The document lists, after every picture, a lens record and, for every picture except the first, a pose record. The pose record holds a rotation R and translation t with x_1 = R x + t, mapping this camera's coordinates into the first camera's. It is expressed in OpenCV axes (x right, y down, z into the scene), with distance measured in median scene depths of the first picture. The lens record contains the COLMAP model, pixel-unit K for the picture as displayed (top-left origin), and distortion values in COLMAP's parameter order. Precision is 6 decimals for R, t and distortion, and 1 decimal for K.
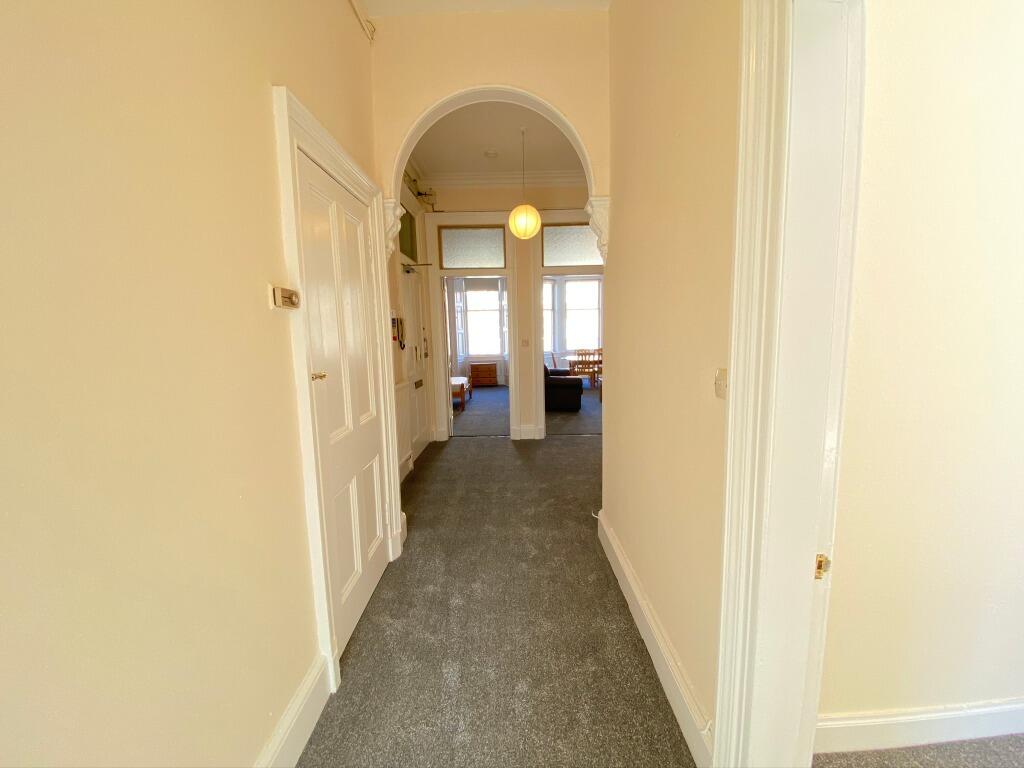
lens RADIAL K [[412.9, 0, 512.0], [0, 412.9, 384.0], [0, 0, 1]] dist [0.012680, -0.013392]
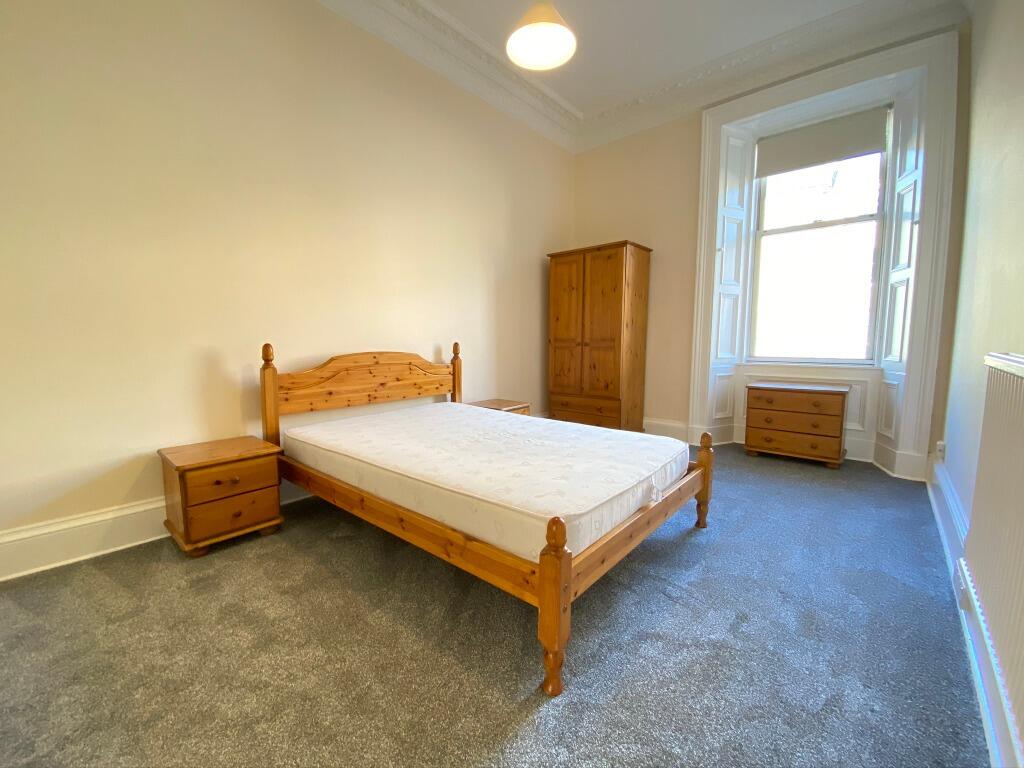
lens RADIAL K [[412.9, 0, 512.0], [0, 412.9, 384.0], [0, 0, 1]] dist [0.012680, -0.013392]
pose [[0.730036, 0.093045, -0.677045, -0.011827], [-0.097674, 0.994723, 0.031383, -0.039613], [0.676392, 0.043219, 0.735272, 0.604968]]
